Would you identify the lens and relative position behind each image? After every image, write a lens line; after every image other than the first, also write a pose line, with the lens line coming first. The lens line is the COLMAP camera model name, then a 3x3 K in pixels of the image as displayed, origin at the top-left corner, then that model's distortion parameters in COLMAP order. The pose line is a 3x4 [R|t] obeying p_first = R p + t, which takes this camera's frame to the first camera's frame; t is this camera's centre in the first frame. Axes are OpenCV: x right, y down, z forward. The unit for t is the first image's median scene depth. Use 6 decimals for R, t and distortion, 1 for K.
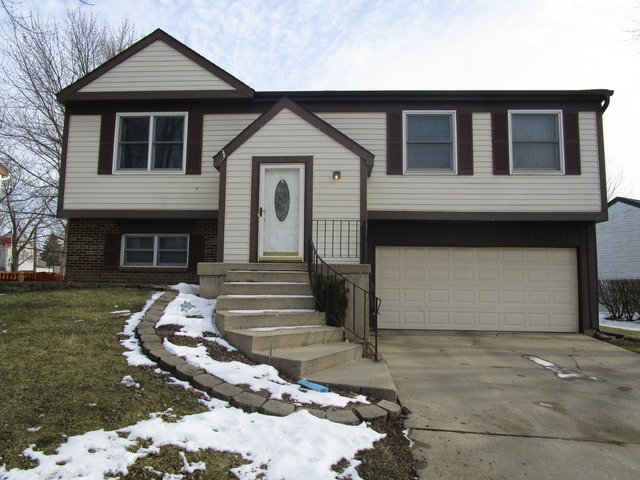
lens RADIAL K [[471.9, 0, 321.8], [0, 471.9, 242.4], [0, 0, 1]] dist [-0.018669, 0.003576]
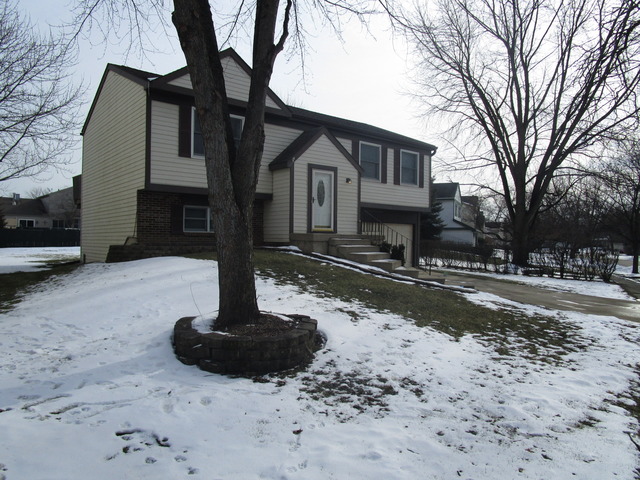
lens RADIAL K [[471.9, 0, 321.2], [0, 471.9, 242.7], [0, 0, 1]] dist [-0.018669, 0.003576]
pose [[0.732900, -0.007368, 0.680297, -1.079080], [-0.067946, 0.994149, 0.083968, -0.052264], [-0.676935, -0.107763, 0.728111, -0.163218]]
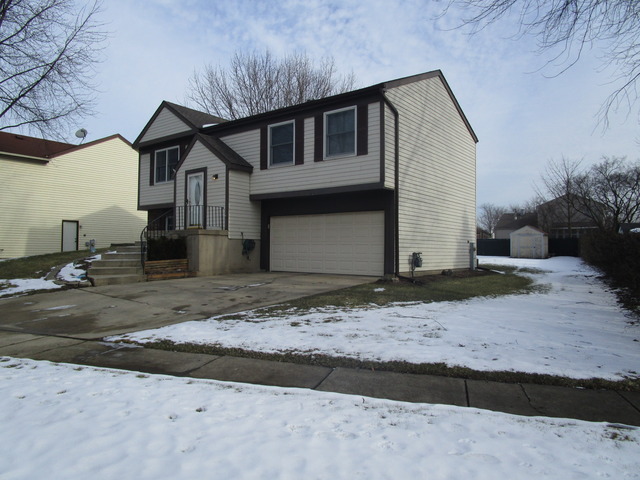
lens RADIAL K [[421.5, 0, 318.9], [0, 421.5, 234.8], [0, 0, 1]] dist [-0.012384, -0.000332]
pose [[0.835974, -0.025380, -0.548181, 1.044436], [0.063968, 0.996627, 0.051407, 0.007476], [0.545028, -0.078041, 0.834778, -0.052536]]
